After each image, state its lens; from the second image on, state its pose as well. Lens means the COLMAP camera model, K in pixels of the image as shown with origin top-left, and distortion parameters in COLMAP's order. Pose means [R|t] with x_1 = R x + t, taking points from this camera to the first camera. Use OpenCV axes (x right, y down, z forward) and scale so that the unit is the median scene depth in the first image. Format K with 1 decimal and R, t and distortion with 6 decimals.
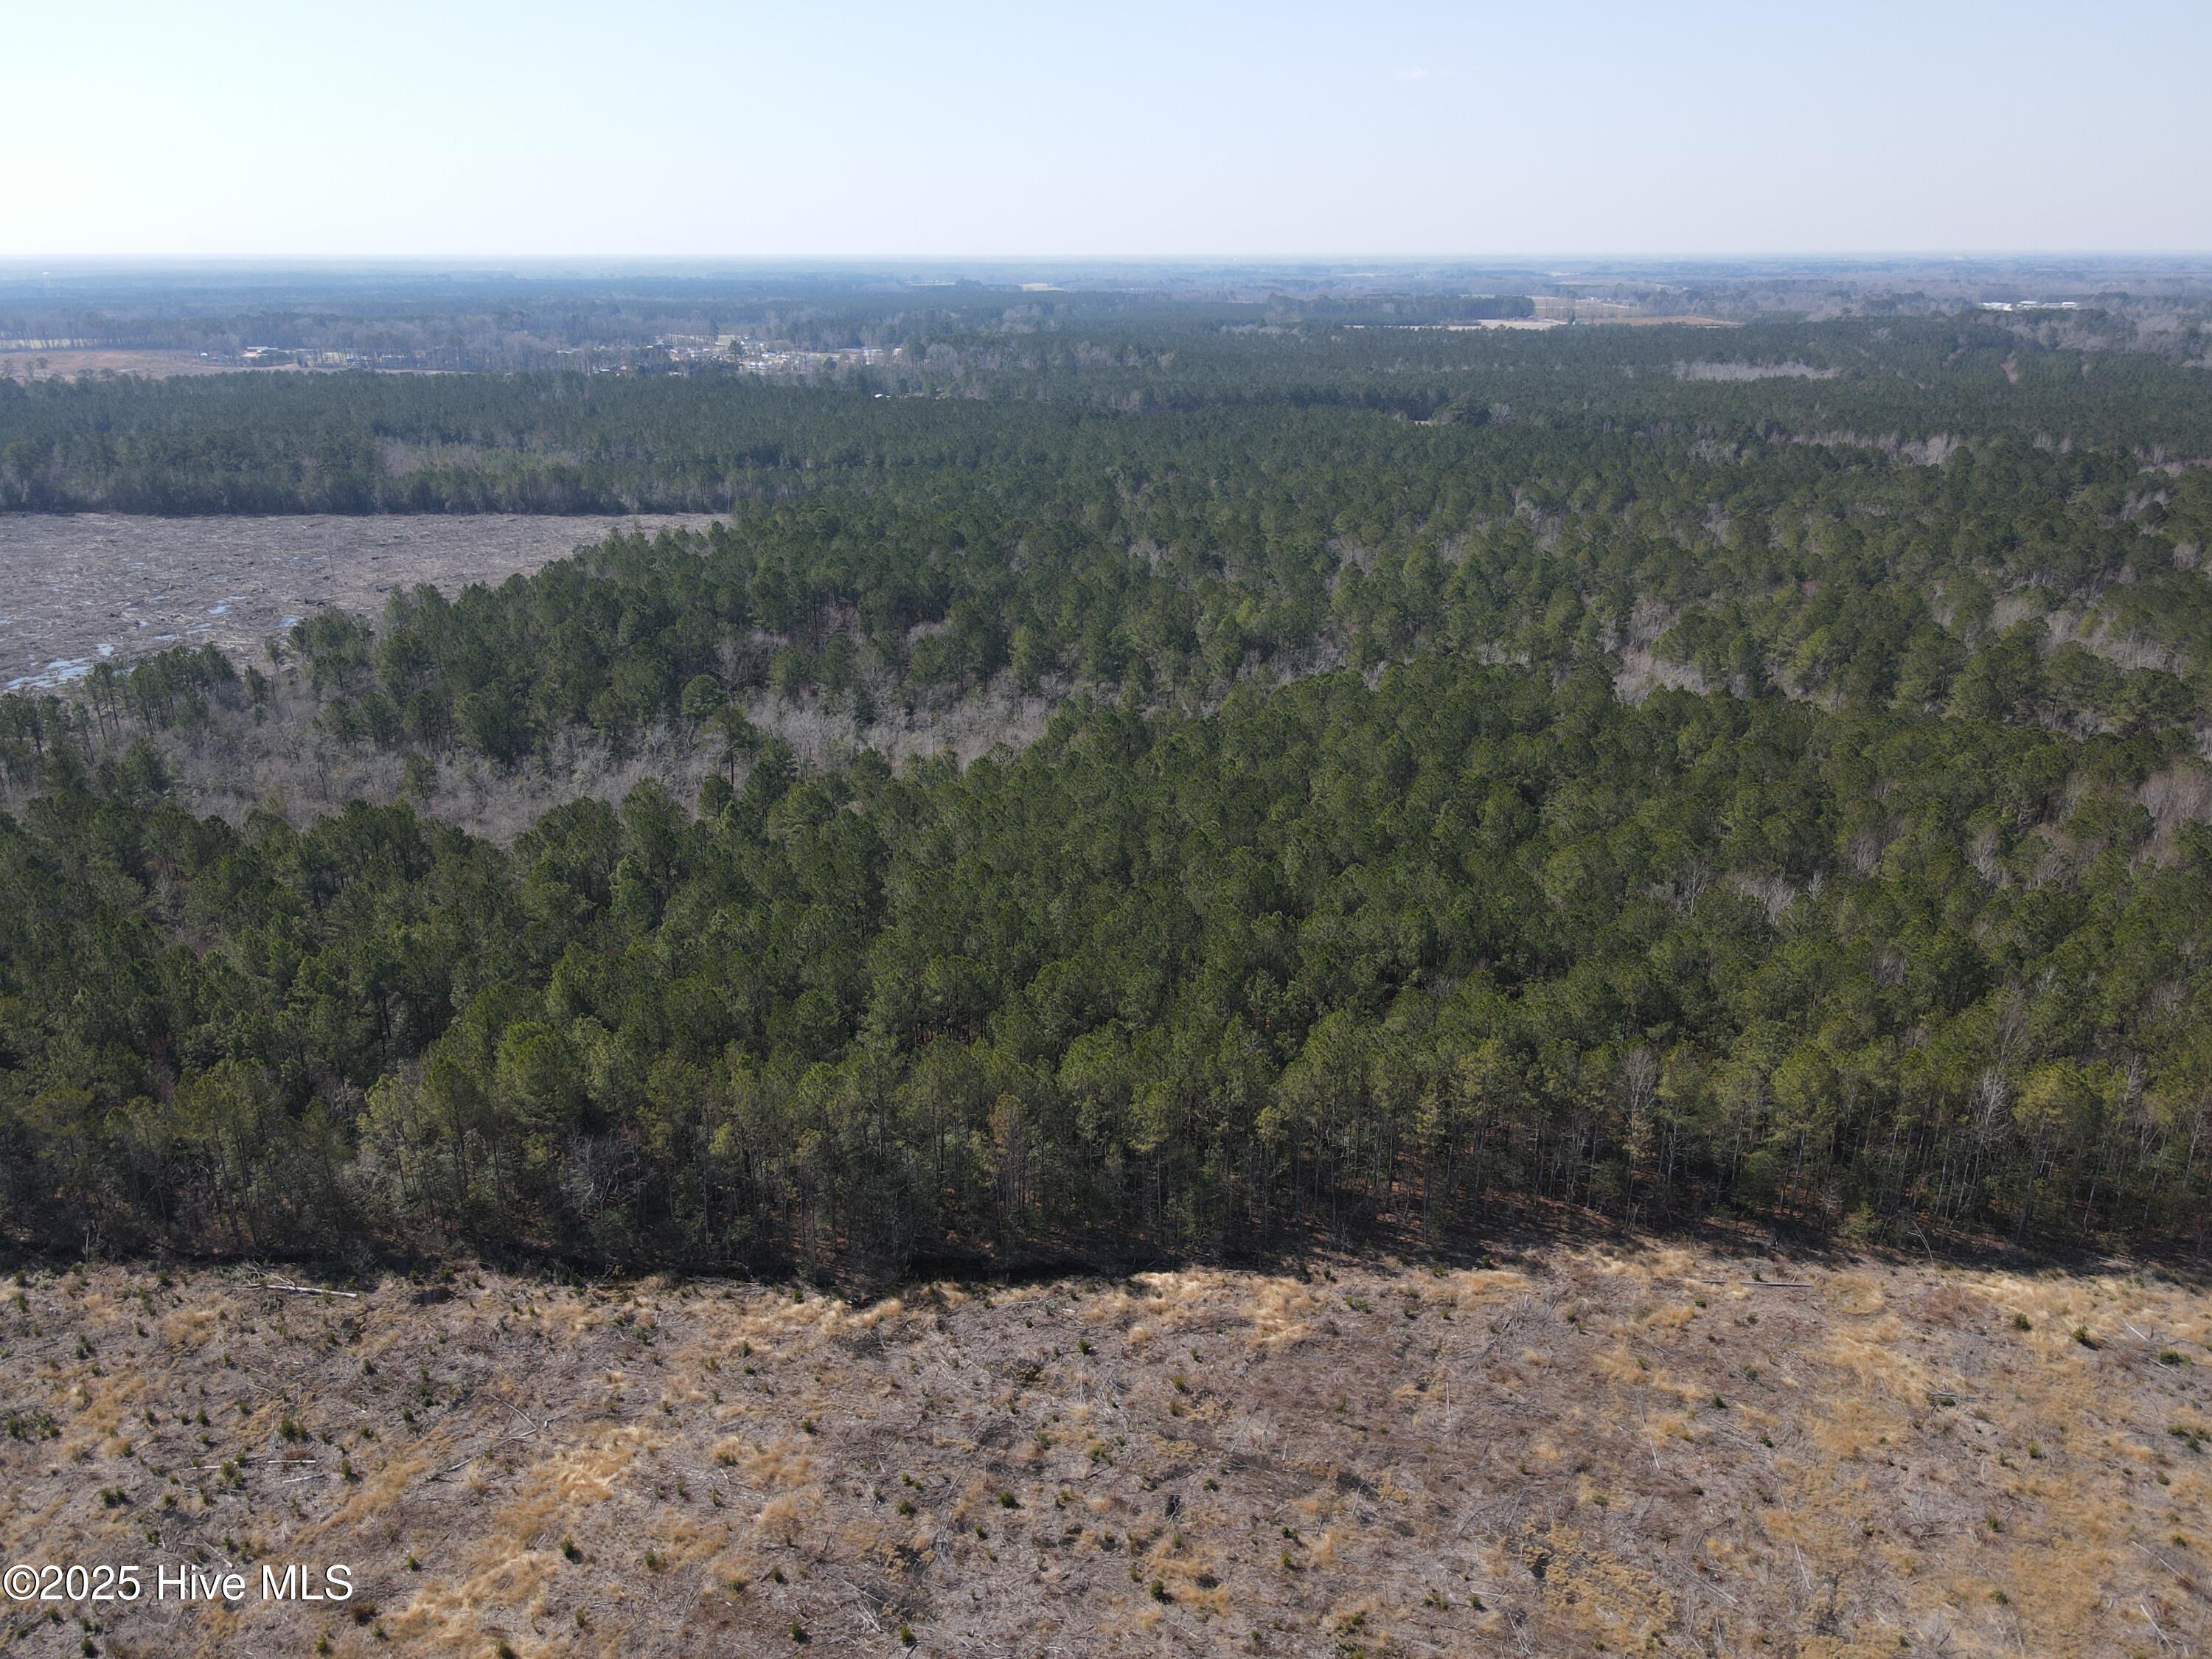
lens RADIAL K [[1615.7, 0, 1111.5], [0, 1615.7, 835.1], [0, 0, 1]] dist [0.009286, 0.011762]
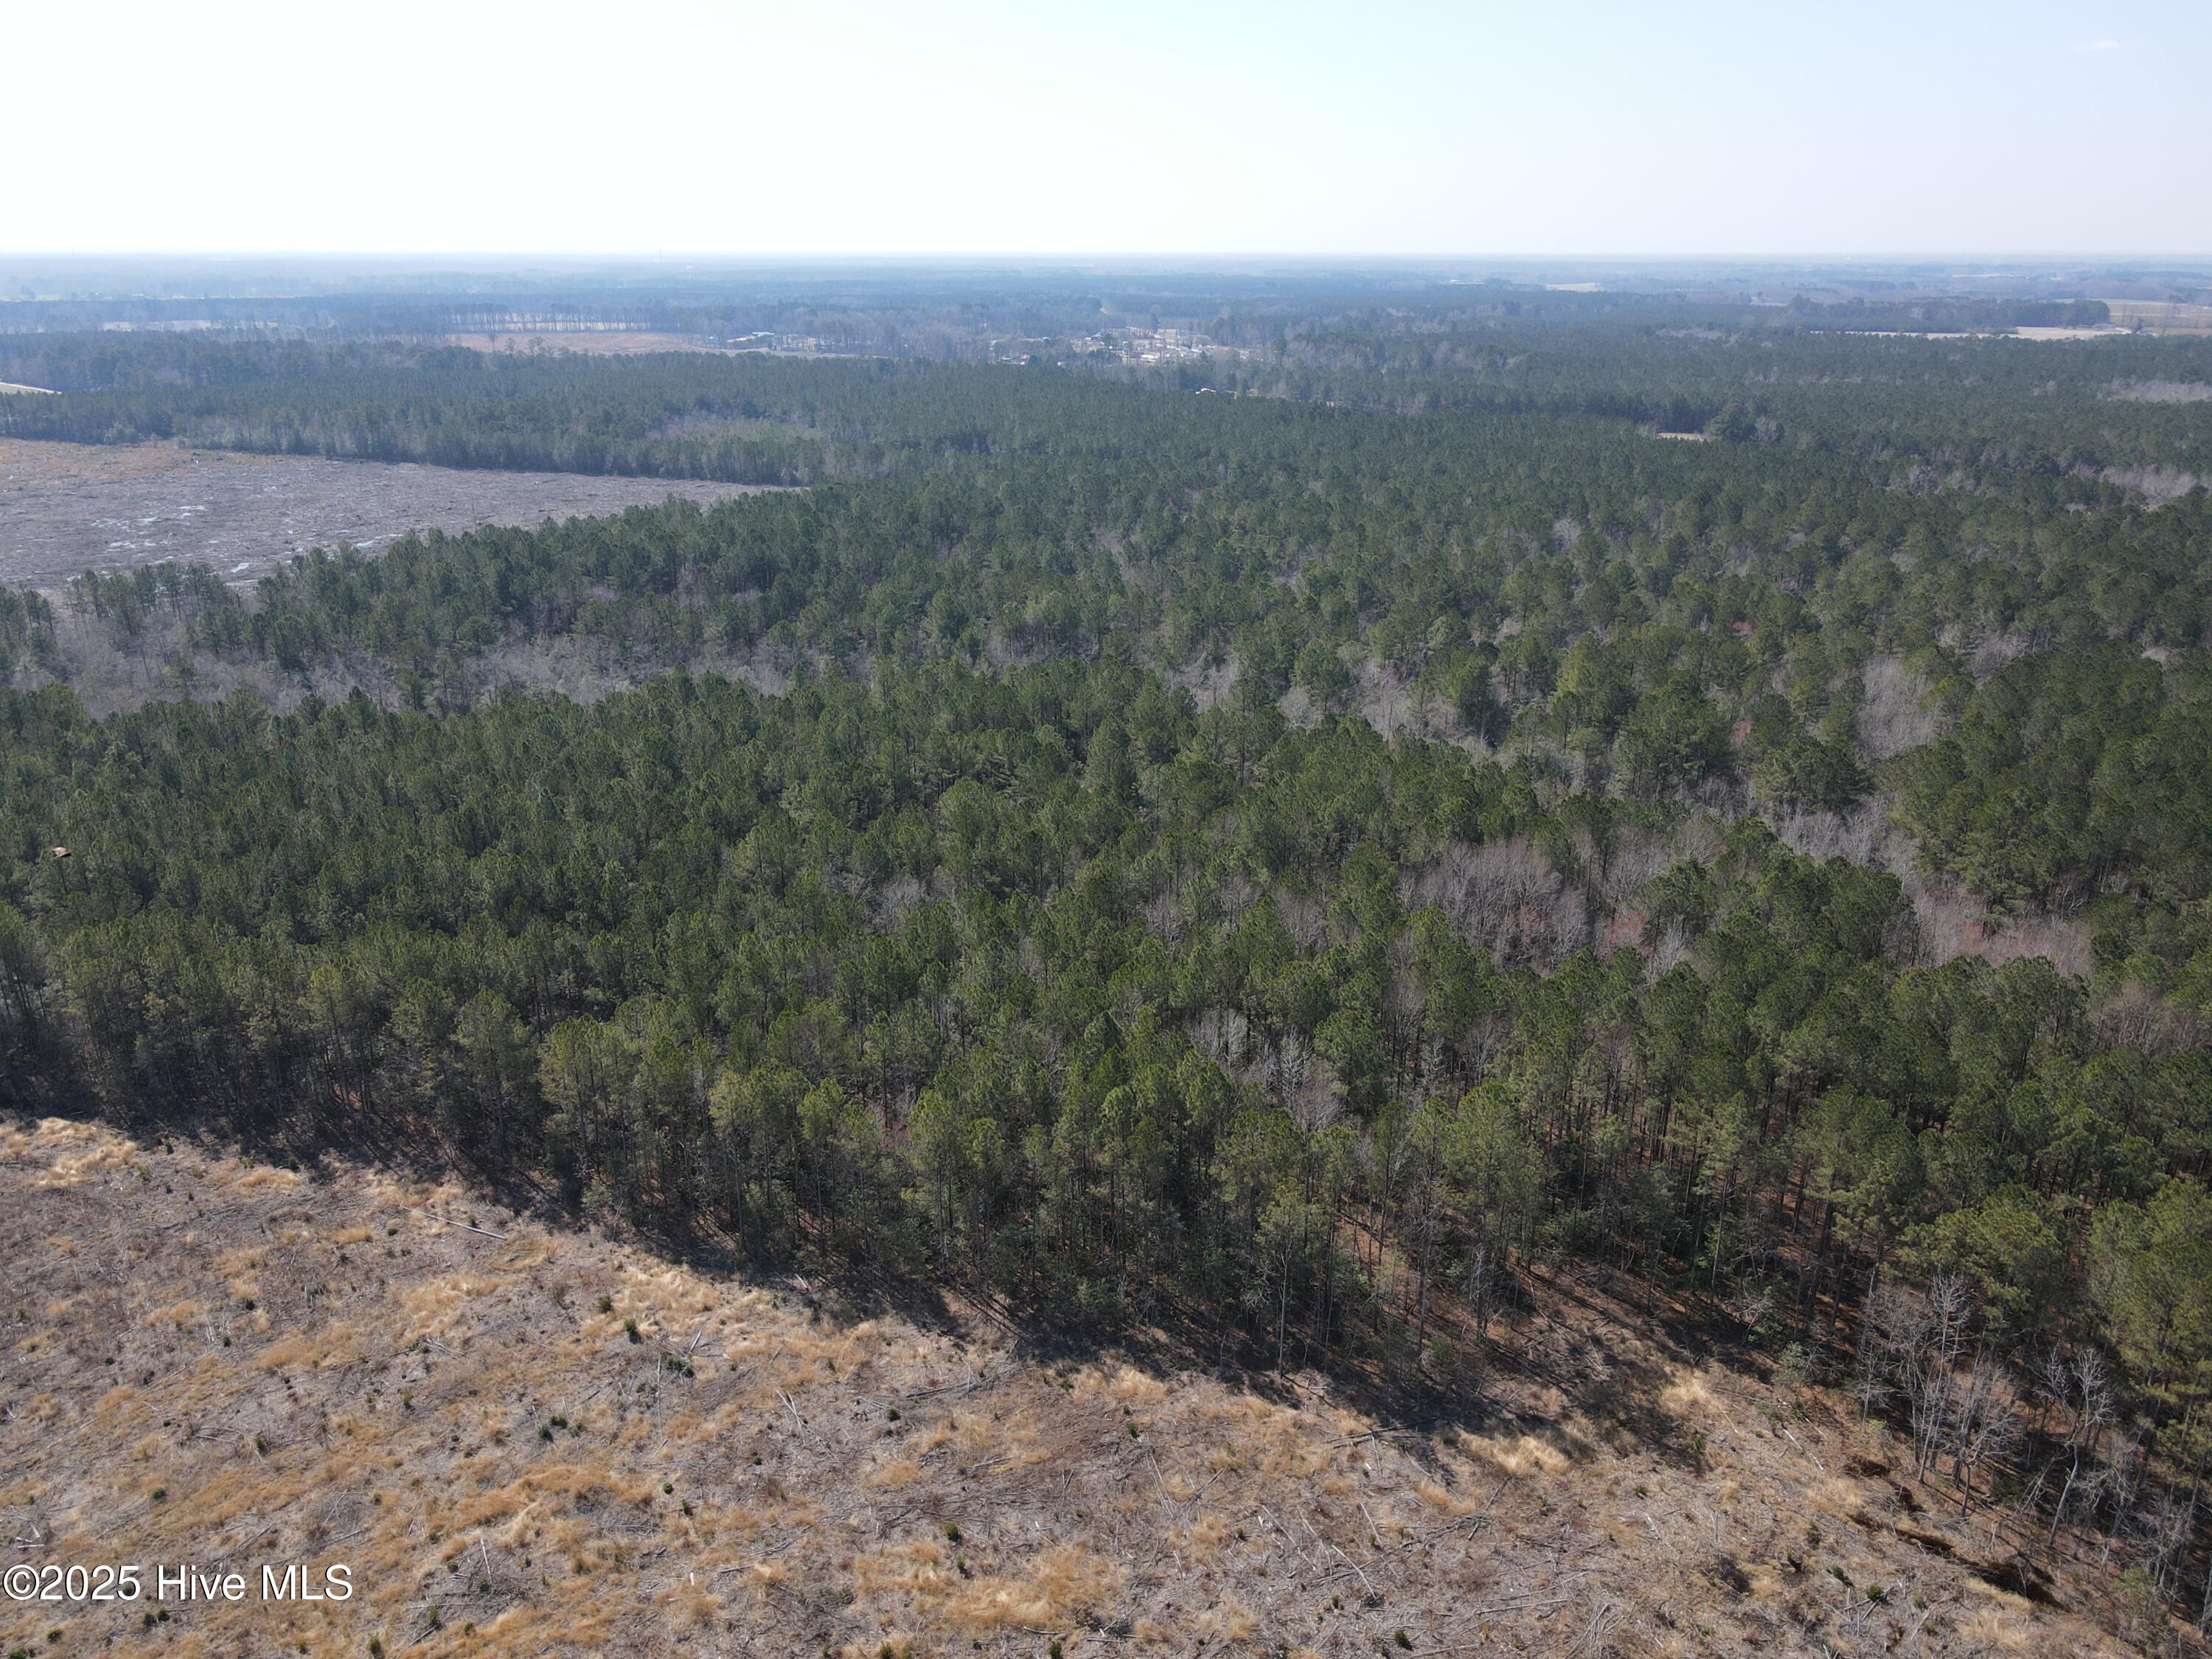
lens RADIAL K [[1615.7, 0, 1111.5], [0, 1615.7, 835.1], [0, 0, 1]] dist [0.009286, 0.011762]
pose [[0.939138, 0.121467, -0.321351, 0.184900], [-0.120980, 0.992421, 0.021562, -0.008562], [0.321535, 0.018628, 0.946715, 0.021640]]
